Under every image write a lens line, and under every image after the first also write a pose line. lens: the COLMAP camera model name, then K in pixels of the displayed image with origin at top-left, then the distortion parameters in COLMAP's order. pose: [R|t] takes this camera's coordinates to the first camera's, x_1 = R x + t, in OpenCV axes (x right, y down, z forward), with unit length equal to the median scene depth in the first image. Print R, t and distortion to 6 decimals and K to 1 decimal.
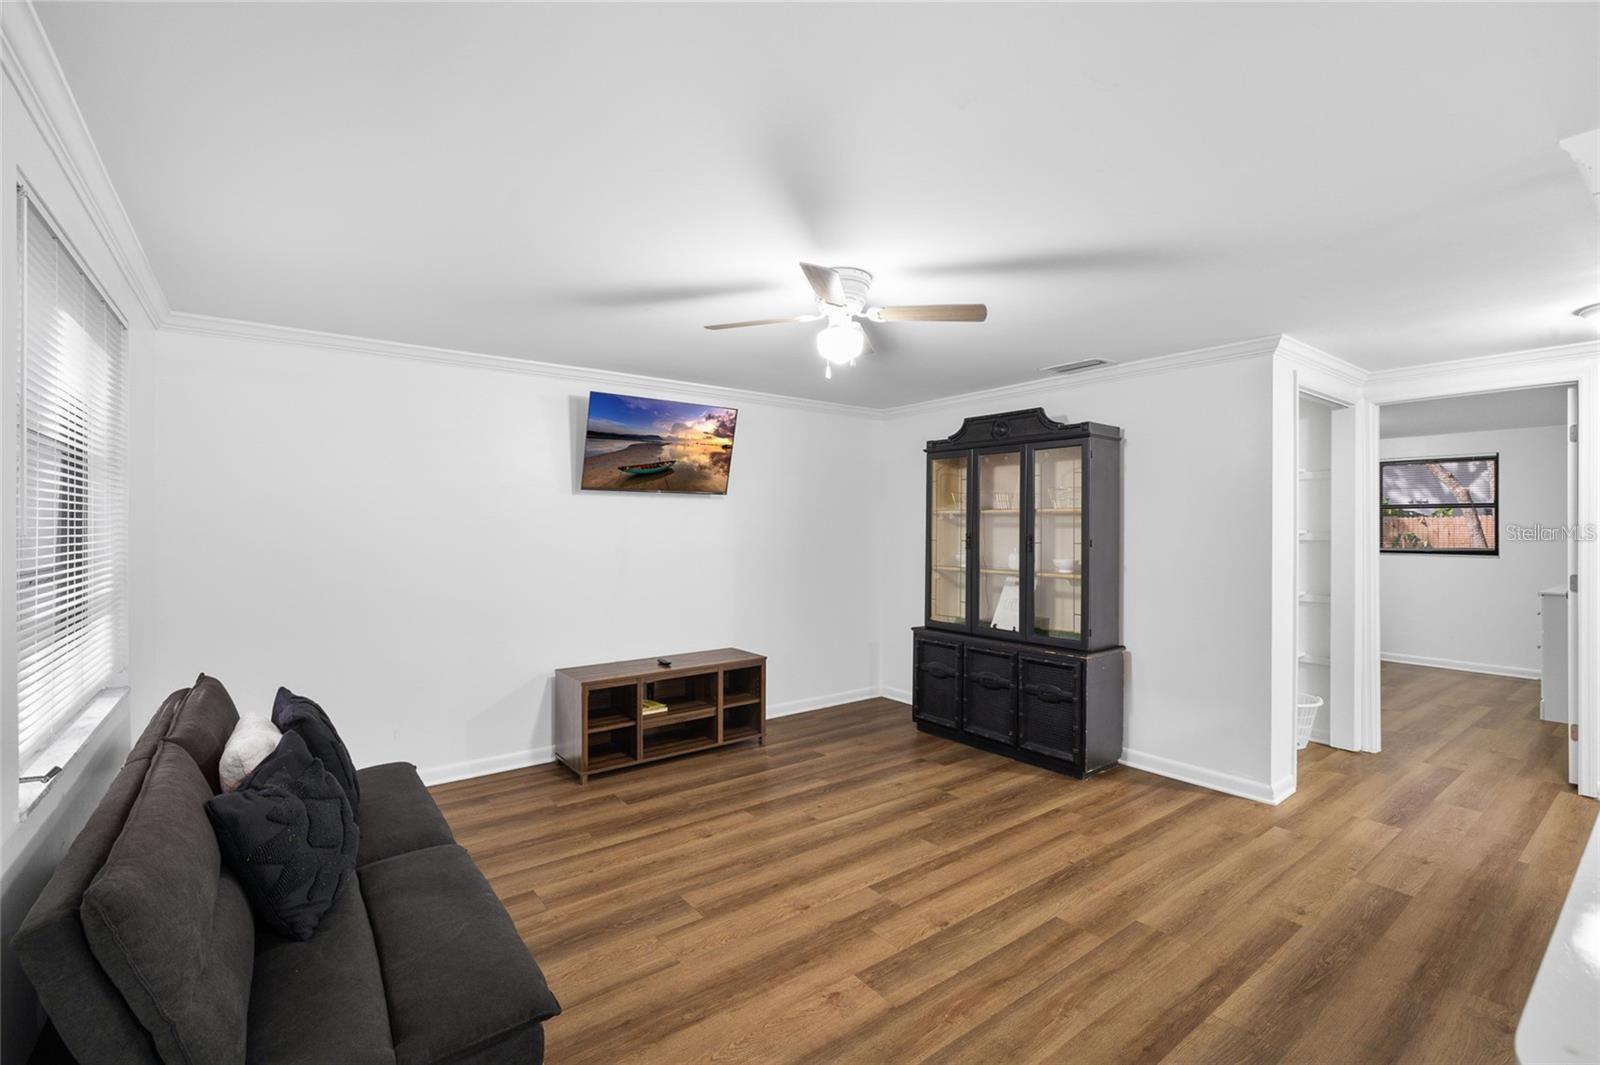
lens RADIAL K [[702.3, 0, 800.9], [0, 702.3, 529.1], [0, 0, 1]] dist [-0.002844, -0.000107]
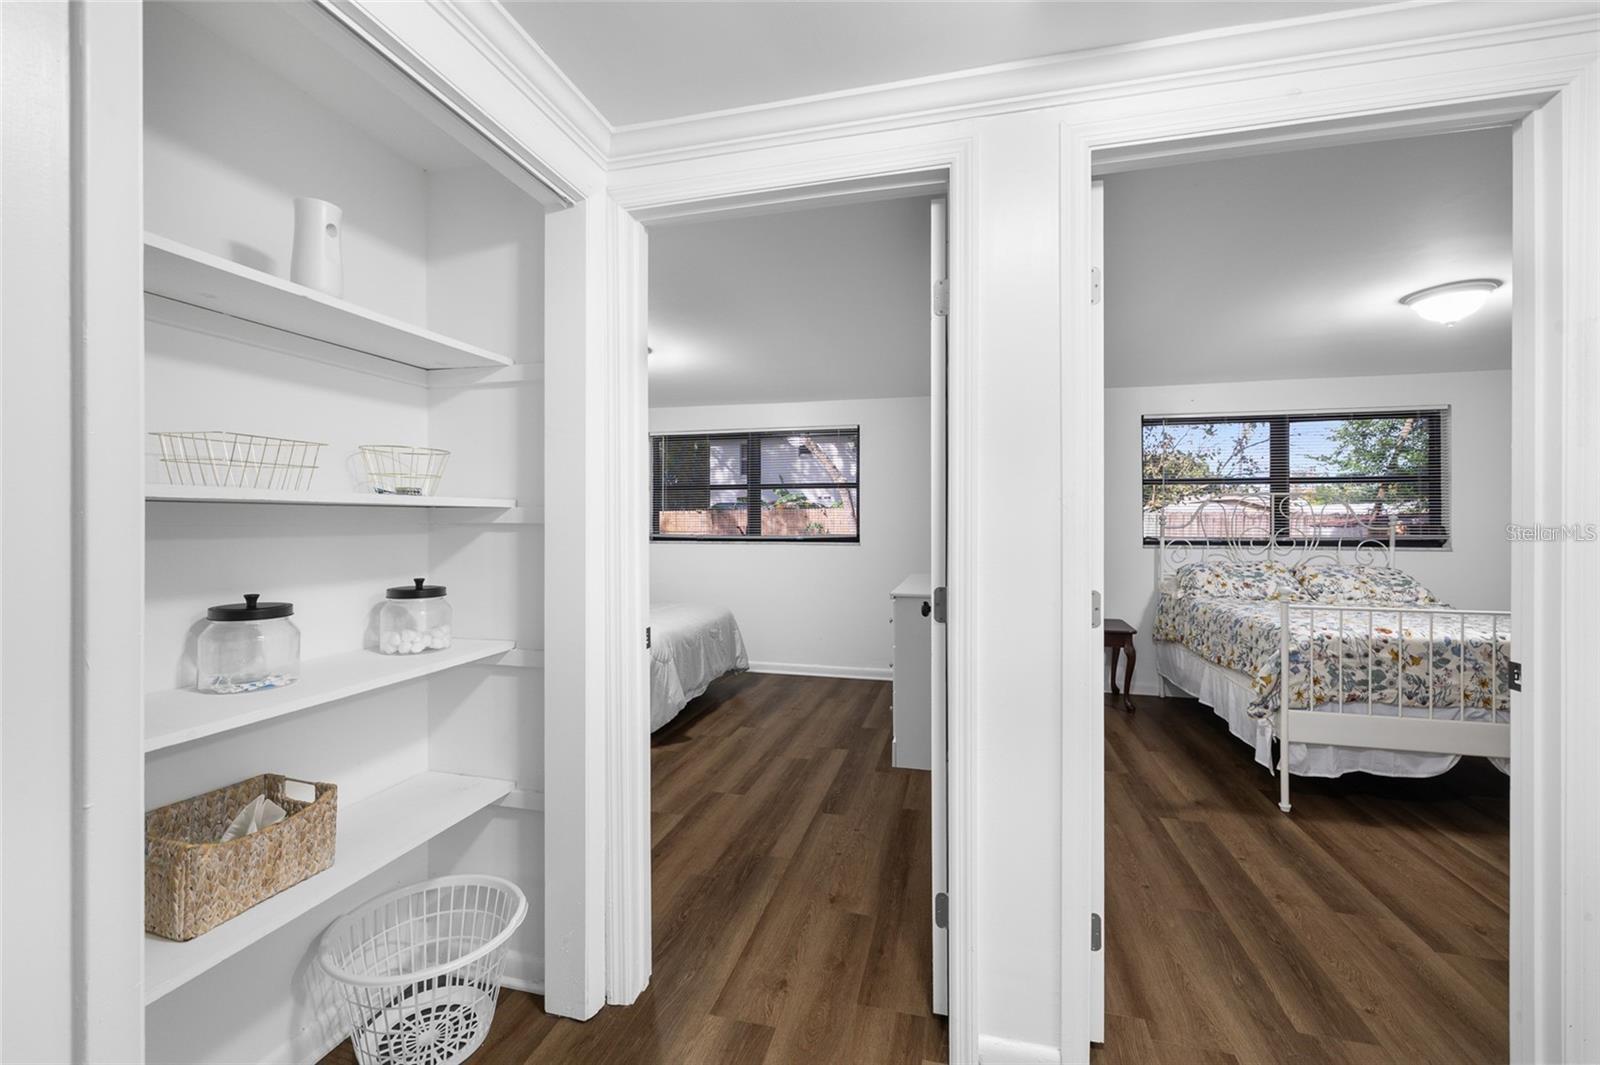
lens RADIAL K [[666.5, 0, 800.0], [0, 666.5, 532.5], [0, 0, 1]] dist [0.000394, 0.000087]
pose [[0.781139, -0.012877, 0.624224, 0.626322], [0.002346, 0.999841, 0.017690, 0.015447], [-0.624353, -0.012354, 0.781045, 0.592468]]
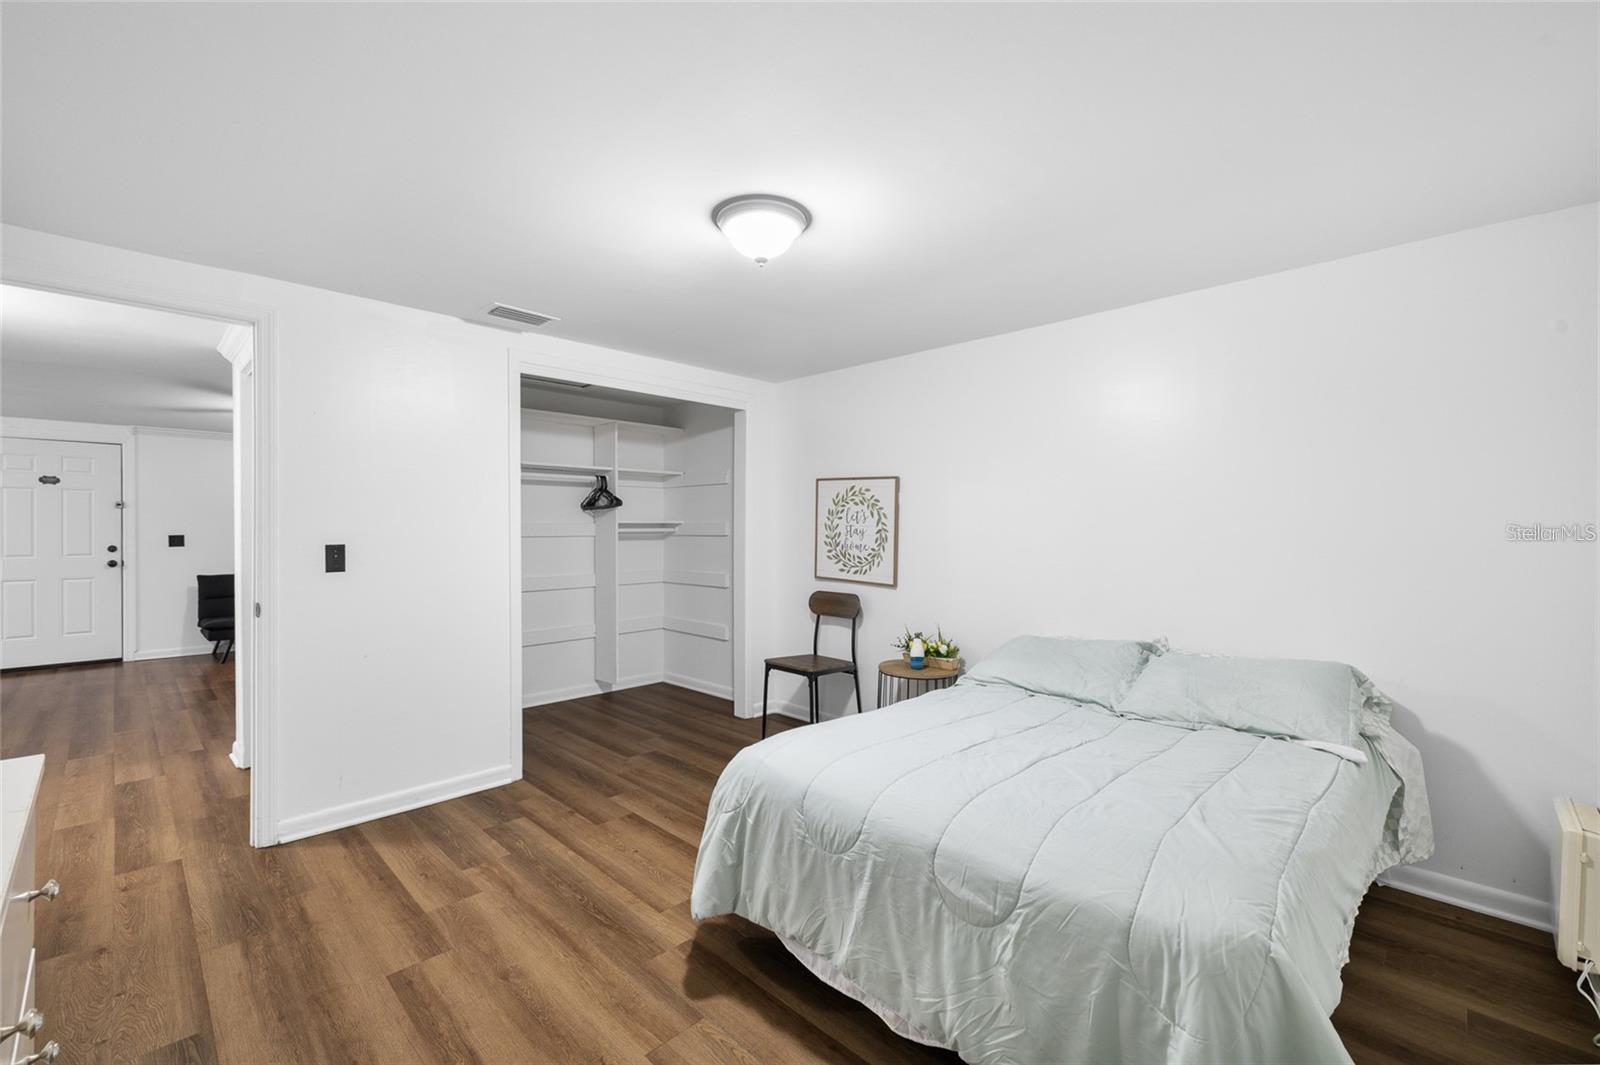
lens RADIAL K [[666.5, 0, 800.0], [0, 666.5, 532.5], [0, 0, 1]] dist [0.000394, 0.000087]
pose [[0.148963, 0.003460, -0.988837, 1.525302], [-0.003458, 0.999990, 0.002979, 0.014643], [0.988837, 0.002976, 0.148974, 1.414302]]
